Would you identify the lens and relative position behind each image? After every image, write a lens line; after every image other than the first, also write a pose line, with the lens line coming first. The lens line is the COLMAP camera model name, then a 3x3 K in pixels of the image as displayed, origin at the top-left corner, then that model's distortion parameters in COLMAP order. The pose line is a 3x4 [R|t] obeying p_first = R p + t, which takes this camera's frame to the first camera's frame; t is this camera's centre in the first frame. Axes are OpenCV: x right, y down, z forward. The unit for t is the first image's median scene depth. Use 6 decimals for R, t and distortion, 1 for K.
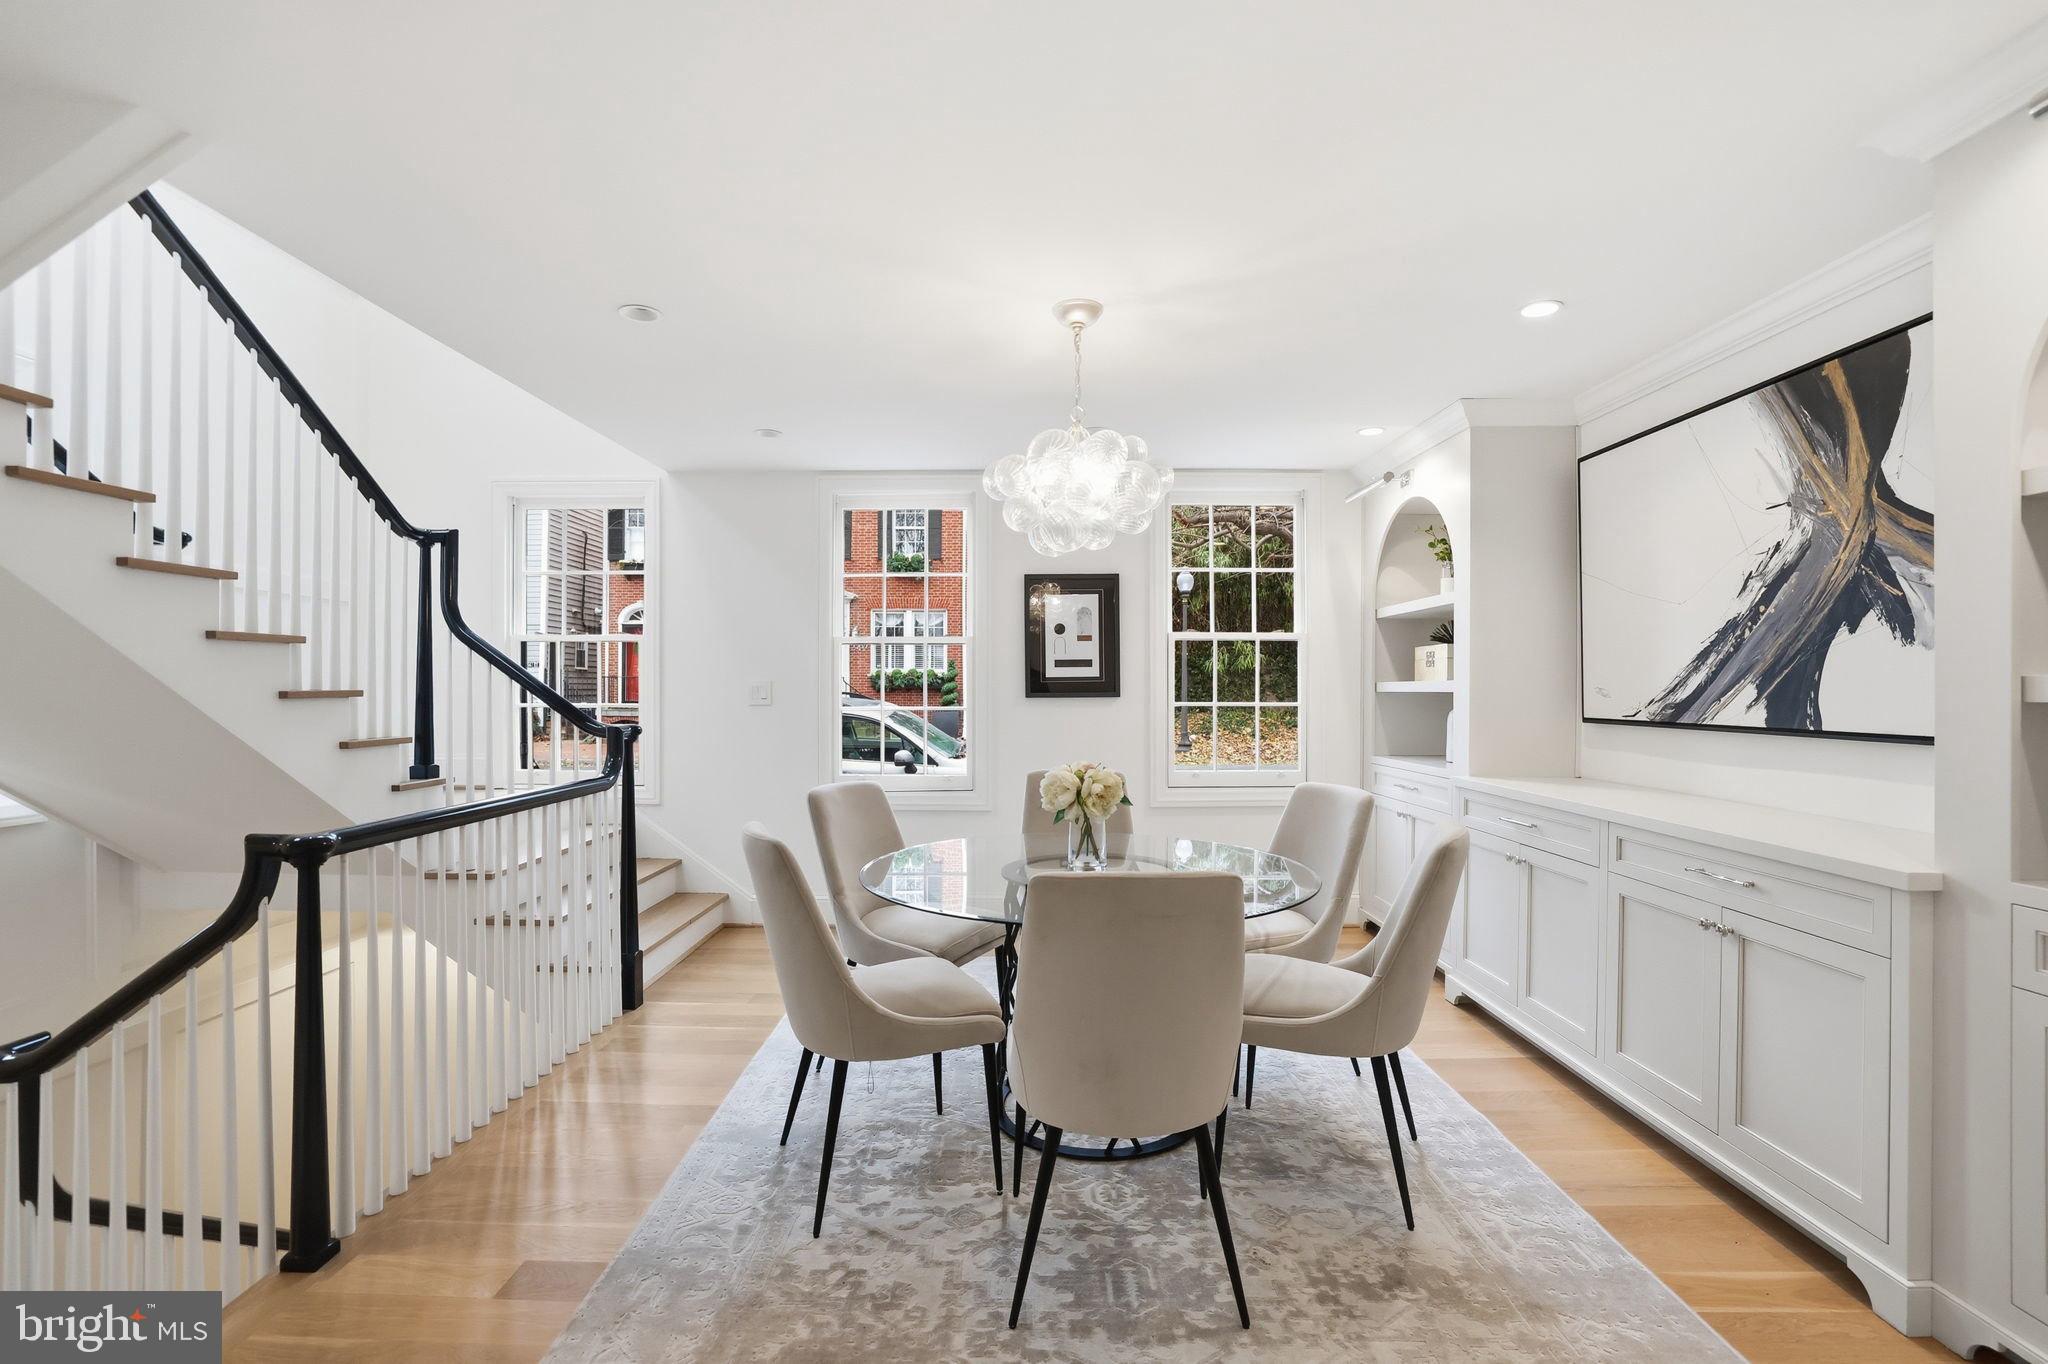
lens RADIAL K [[894.9, 0, 1023.6], [0, 894.9, 686.4], [0, 0, 1]] dist [-0.020302, 0.002515]
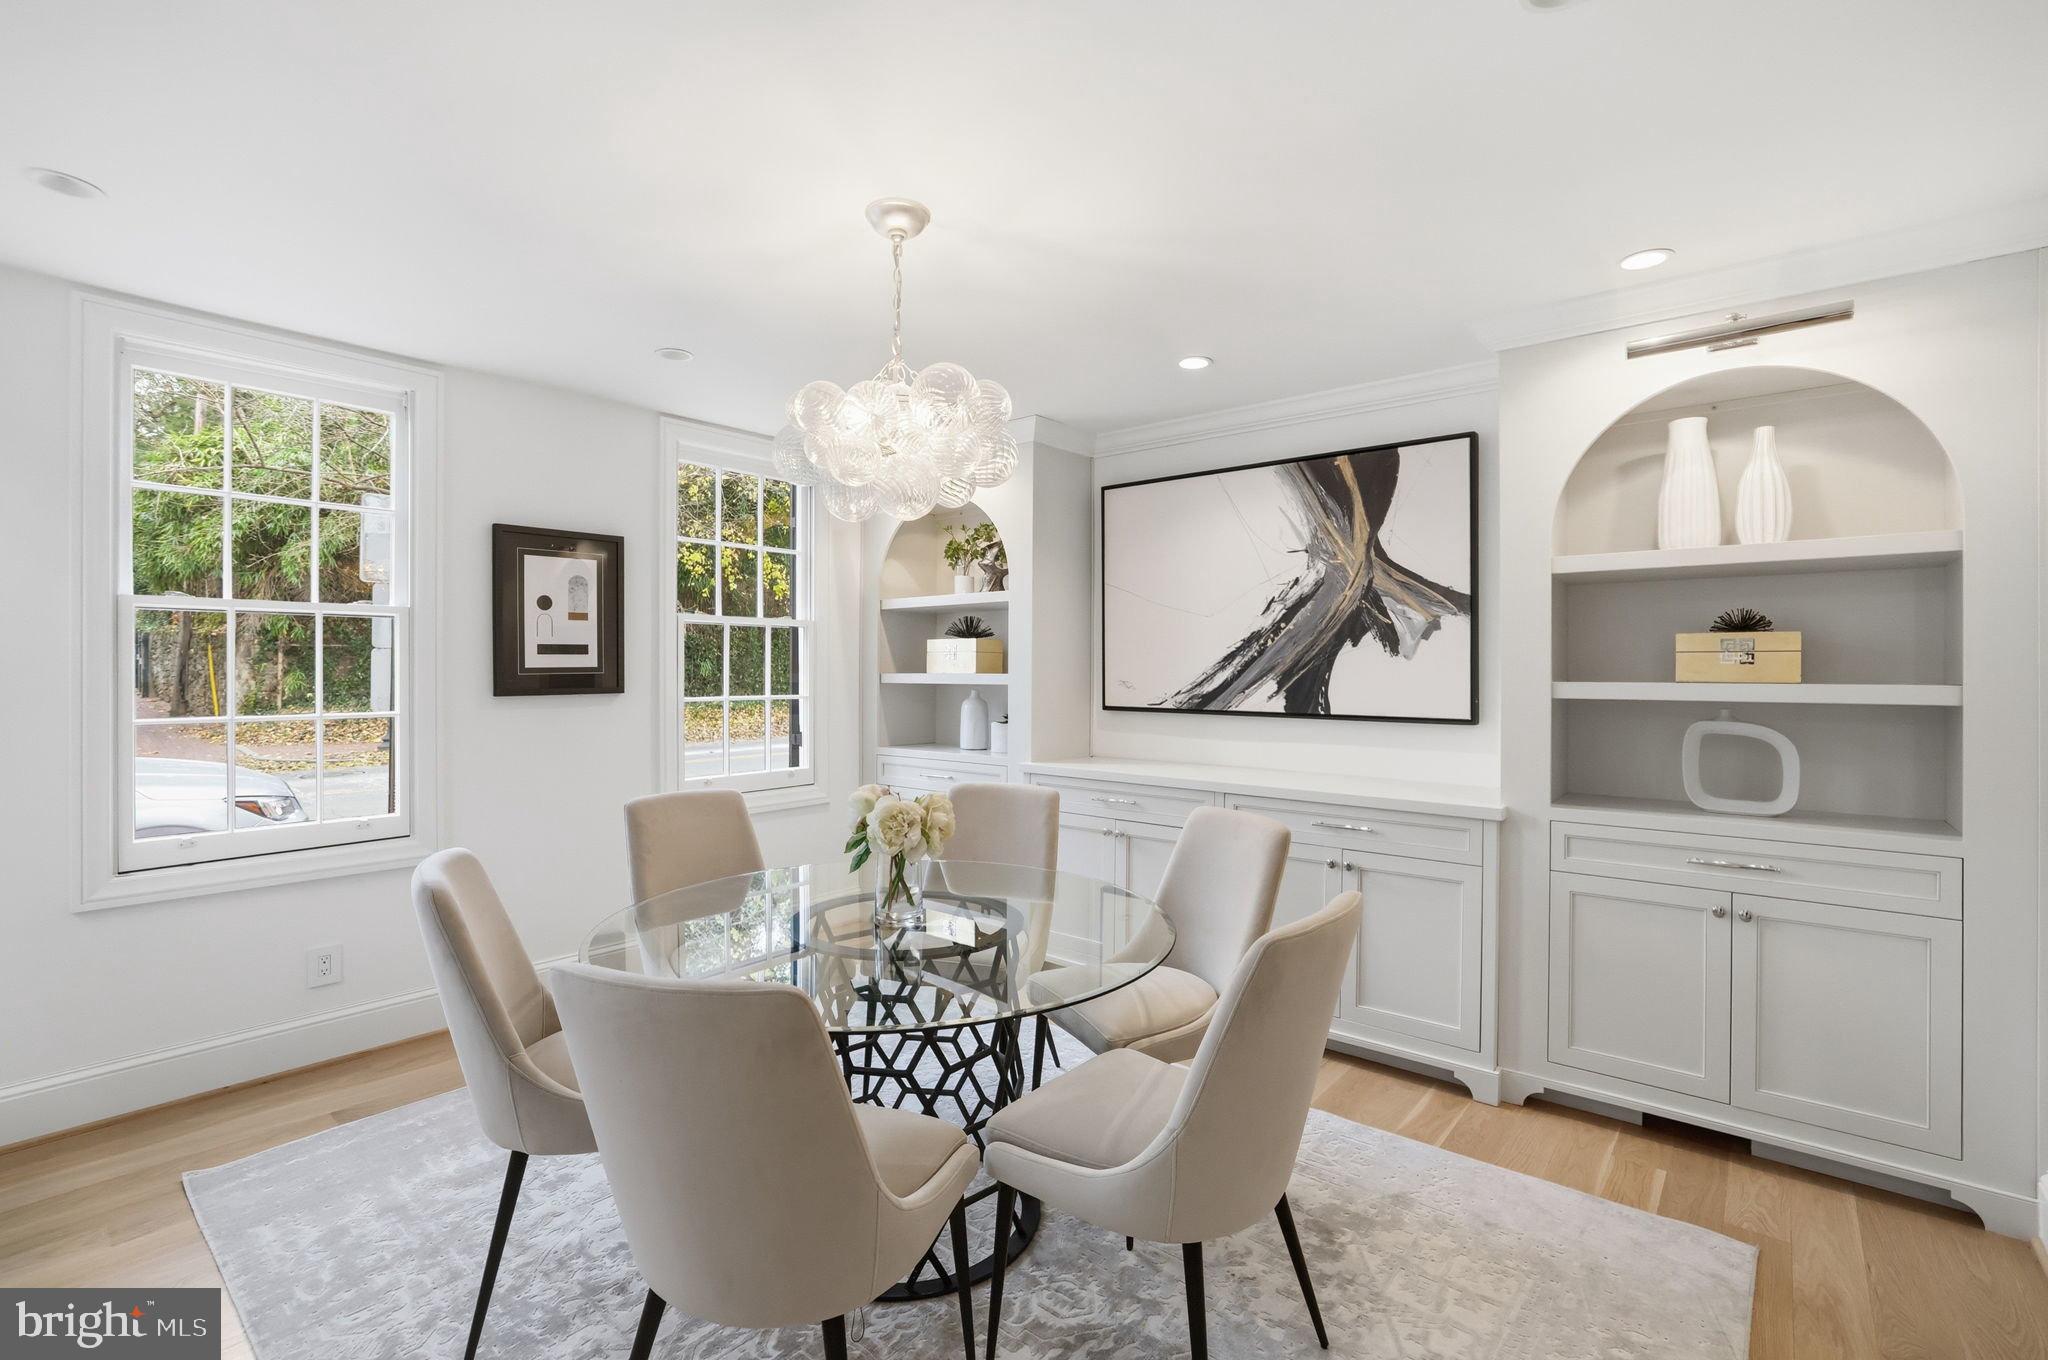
lens RADIAL K [[894.9, 0, 1022.9], [0, 894.9, 673.4], [0, 0, 1]] dist [-0.020302, 0.002515]
pose [[0.647022, -0.003871, 0.762461, -0.476191], [-0.002989, 0.999967, 0.007614, -0.023157], [-0.762465, -0.007205, 0.646989, 0.414909]]
